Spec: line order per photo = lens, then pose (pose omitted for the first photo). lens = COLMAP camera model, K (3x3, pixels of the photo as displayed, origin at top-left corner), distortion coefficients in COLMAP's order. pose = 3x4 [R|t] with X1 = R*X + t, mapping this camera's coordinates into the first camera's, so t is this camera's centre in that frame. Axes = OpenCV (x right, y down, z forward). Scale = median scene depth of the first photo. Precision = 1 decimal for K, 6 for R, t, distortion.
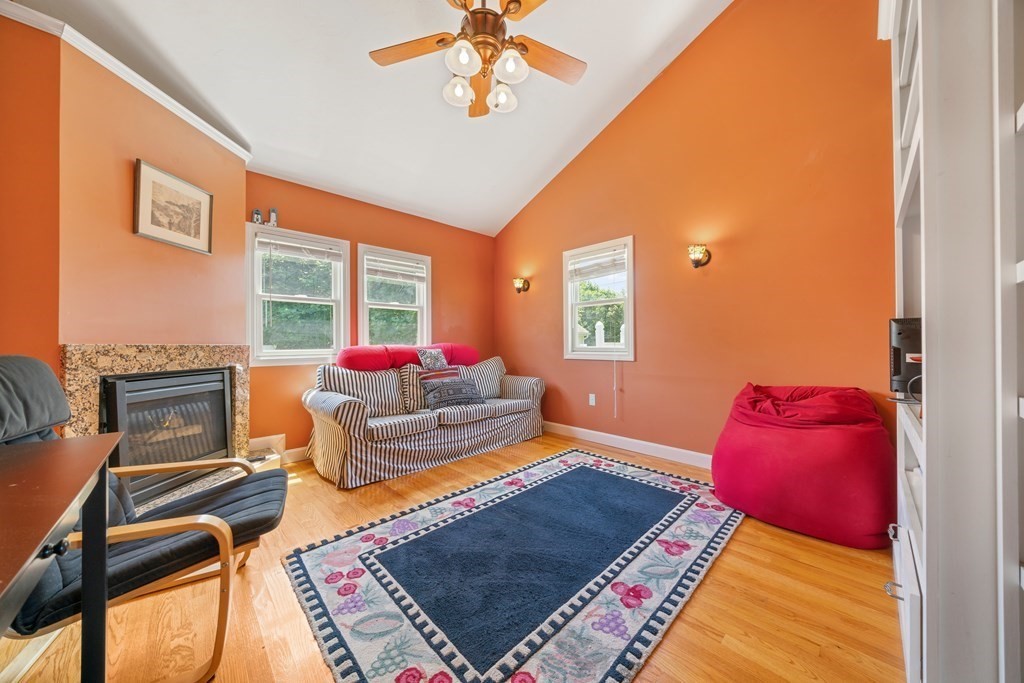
lens RADIAL K [[352.2, 0, 510.6], [0, 352.2, 342.4], [0, 0, 1]] dist [-0.005871, 0.000079]
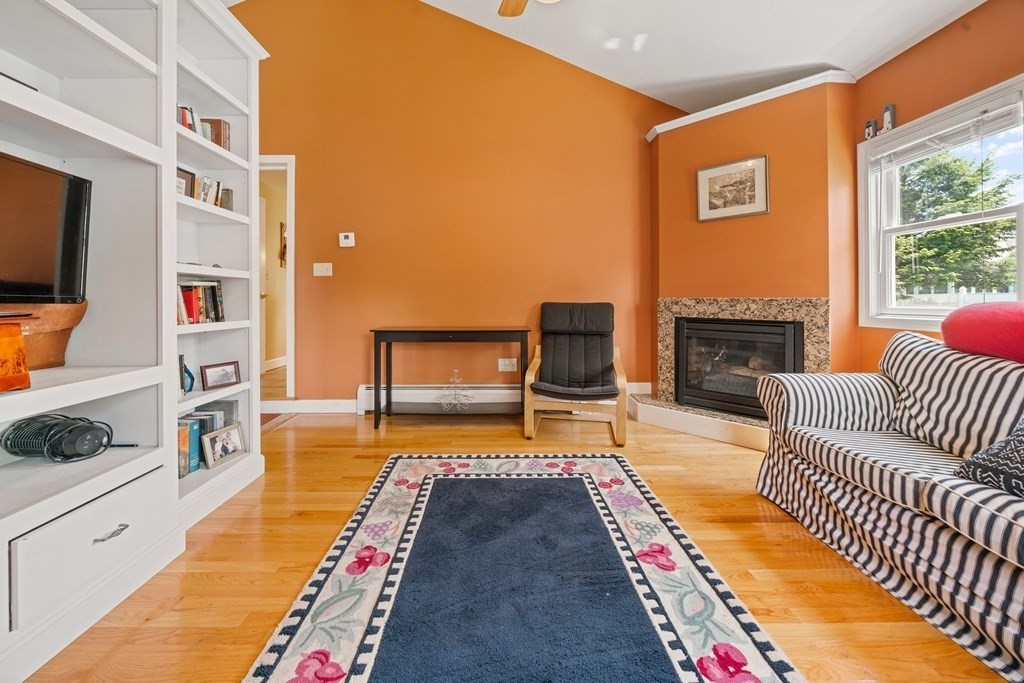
lens RADIAL K [[352.2, 0, 496.1], [0, 352.2, 297.5], [0, 0, 1]] dist [-0.005871, 0.000079]
pose [[-0.679403, 0.001776, -0.733764, 0.637279], [0.007365, 0.999963, -0.004399, 0.004669], [0.733729, -0.008393, -0.679391, 1.509649]]
